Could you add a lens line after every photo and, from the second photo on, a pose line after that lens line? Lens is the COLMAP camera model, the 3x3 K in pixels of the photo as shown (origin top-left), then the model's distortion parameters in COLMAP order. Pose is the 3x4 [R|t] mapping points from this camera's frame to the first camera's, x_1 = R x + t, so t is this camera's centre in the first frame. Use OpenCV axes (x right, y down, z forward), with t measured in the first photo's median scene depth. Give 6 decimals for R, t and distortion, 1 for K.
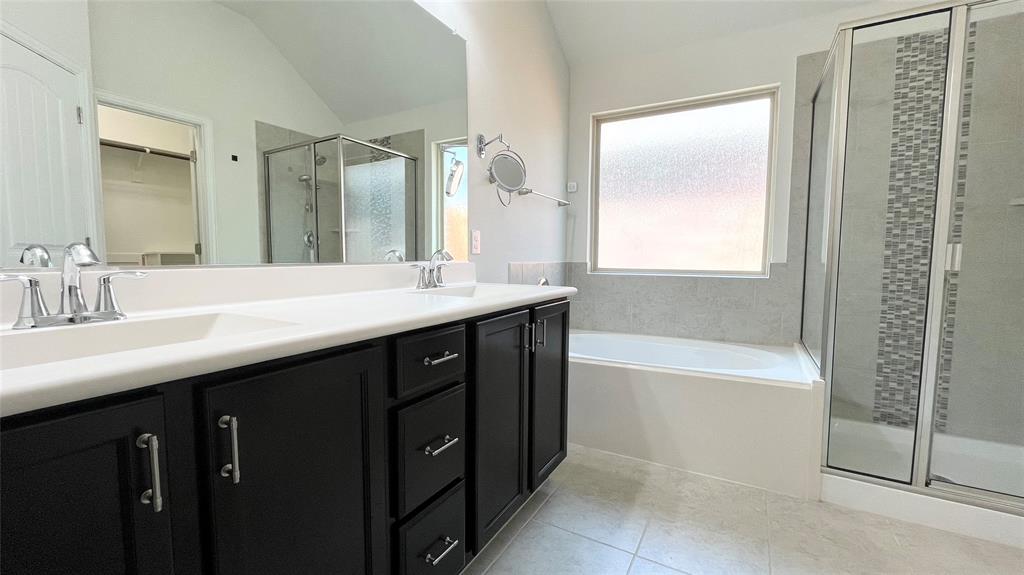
lens RADIAL K [[417.1, 0, 509.7], [0, 417.1, 288.7], [0, 0, 1]] dist [-0.001437, -0.000699]
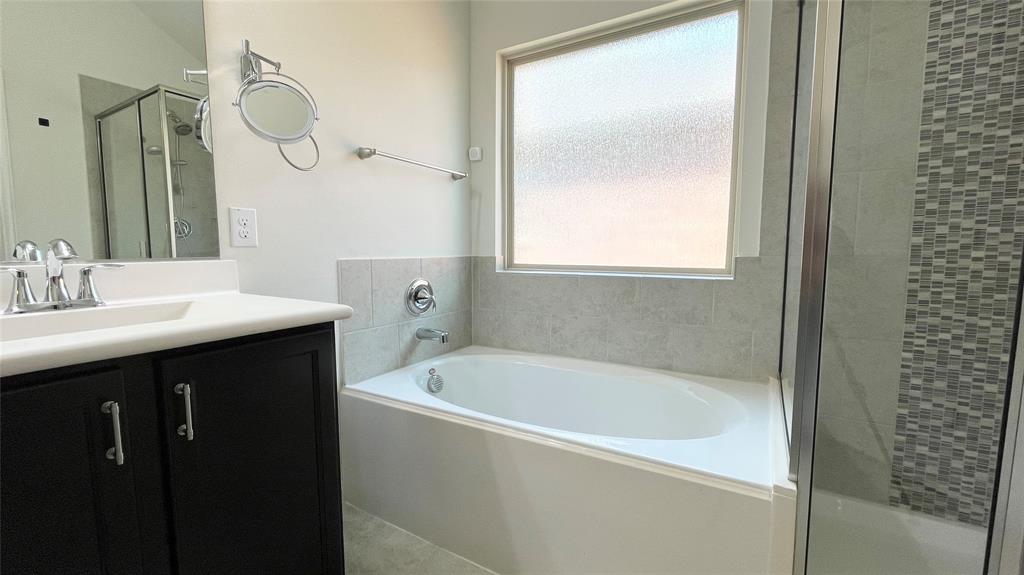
lens RADIAL K [[417.1, 0, 509.1], [0, 417.1, 288.3], [0, 0, 1]] dist [-0.001437, -0.000699]
pose [[0.999759, -0.003337, -0.021721, 0.303856], [0.003759, 0.999805, 0.019398, -0.028239], [0.021652, -0.019475, 0.999576, 0.354512]]
